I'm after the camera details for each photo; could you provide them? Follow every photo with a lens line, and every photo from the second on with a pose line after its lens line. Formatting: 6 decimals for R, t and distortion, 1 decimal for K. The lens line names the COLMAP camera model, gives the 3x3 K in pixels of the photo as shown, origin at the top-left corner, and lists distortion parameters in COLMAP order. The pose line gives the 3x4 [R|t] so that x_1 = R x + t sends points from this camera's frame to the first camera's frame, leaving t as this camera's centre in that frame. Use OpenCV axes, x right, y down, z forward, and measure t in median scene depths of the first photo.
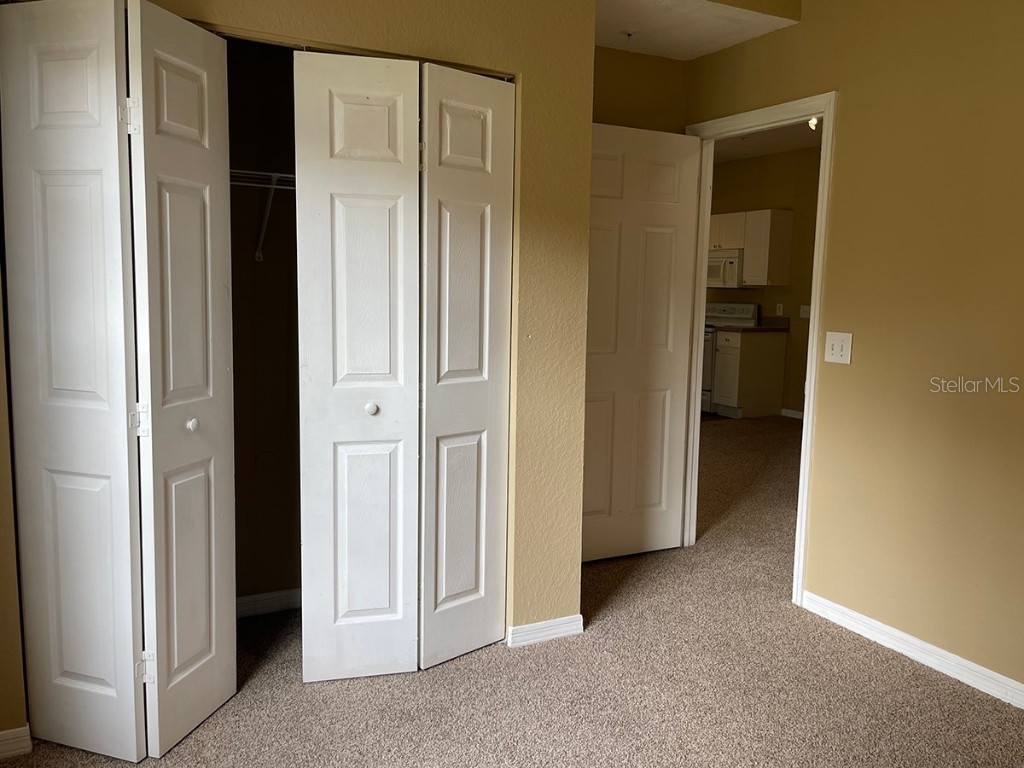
lens RADIAL K [[827.1, 0, 515.6], [0, 827.1, 378.4], [0, 0, 1]] dist [0.035140, -0.020798]
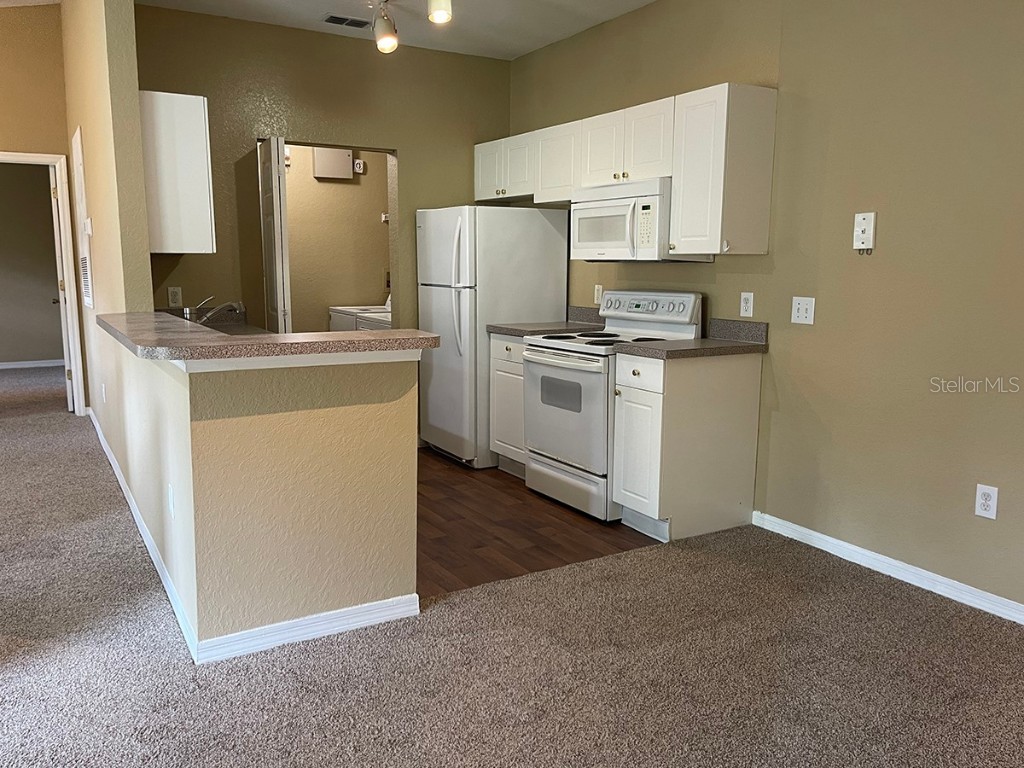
lens RADIAL K [[827.1, 0, 508.4], [0, 827.1, 387.7], [0, 0, 1]] dist [0.035140, -0.020798]
pose [[0.998788, -0.017138, 0.046130, 0.157411], [0.015643, 0.999346, 0.032588, -0.052719], [-0.046659, -0.031827, 0.998404, 0.525591]]
